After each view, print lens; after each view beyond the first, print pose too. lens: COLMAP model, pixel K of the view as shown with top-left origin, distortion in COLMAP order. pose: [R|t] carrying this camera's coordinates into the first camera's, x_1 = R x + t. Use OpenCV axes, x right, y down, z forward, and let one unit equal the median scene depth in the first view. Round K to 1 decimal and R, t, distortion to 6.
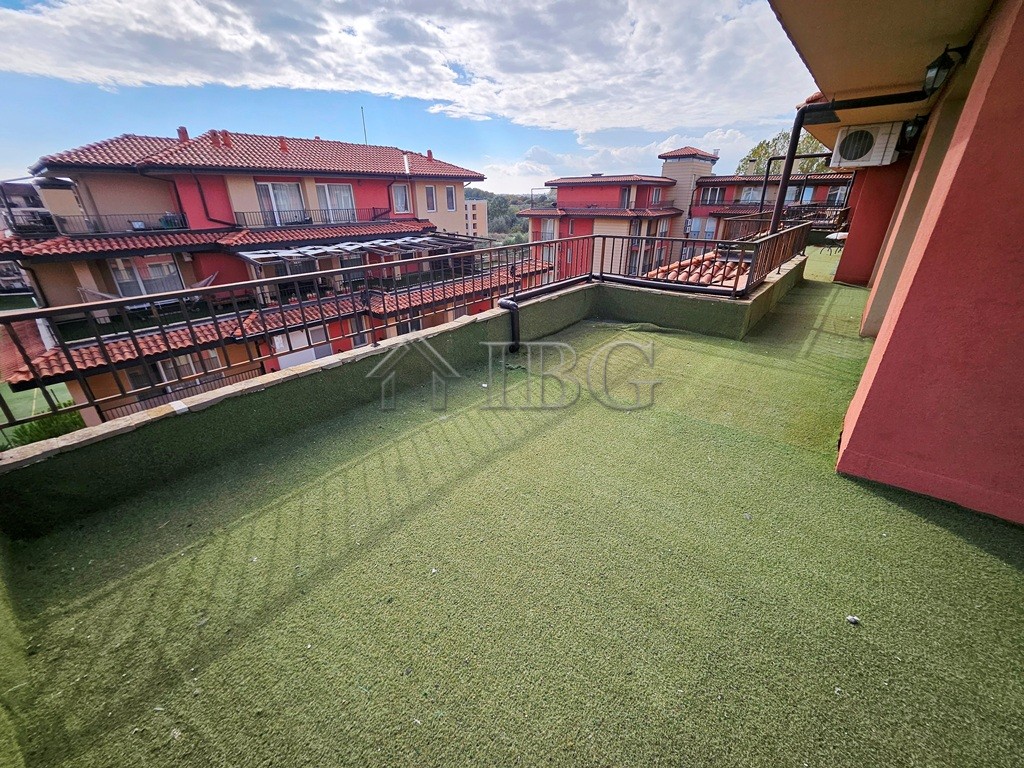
lens RADIAL K [[402.7, 0, 514.8], [0, 402.7, 384.1], [0, 0, 1]] dist [-0.008489, 0.002084]
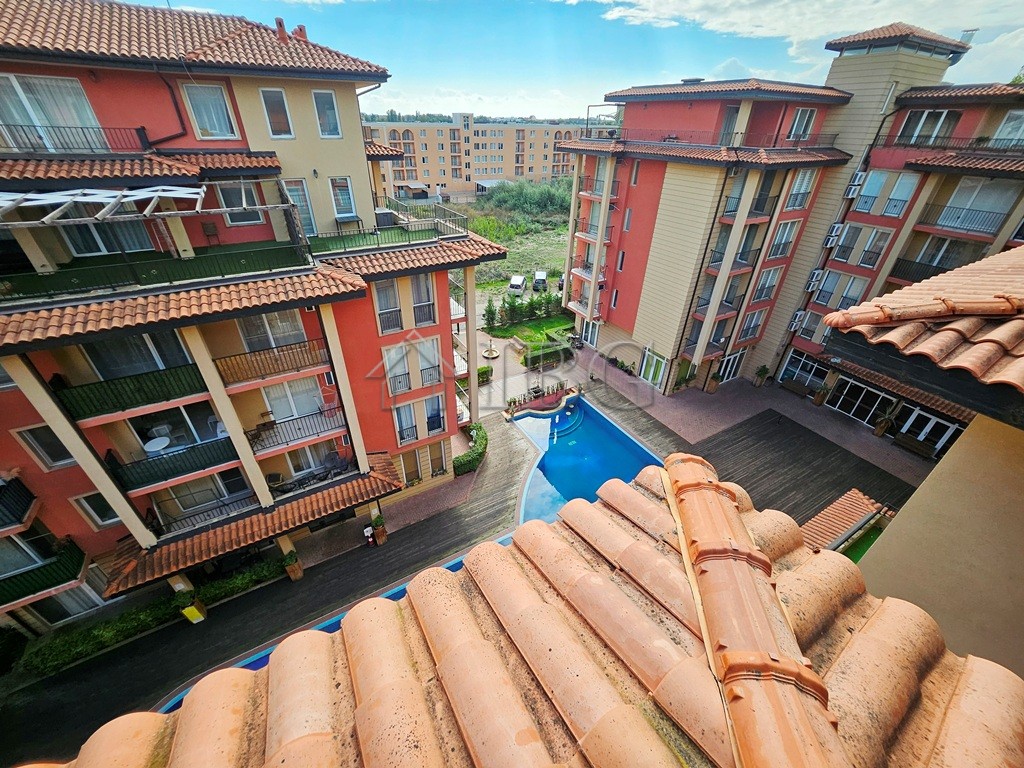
lens RADIAL K [[402.7, 0, 520.3], [0, 402.7, 381.0], [0, 0, 1]] dist [-0.008489, 0.002084]
pose [[0.939390, 0.205261, -0.274617, 0.213050], [-0.165740, 0.973047, 0.160345, -0.149509], [0.300127, -0.105111, 0.948090, 0.326319]]
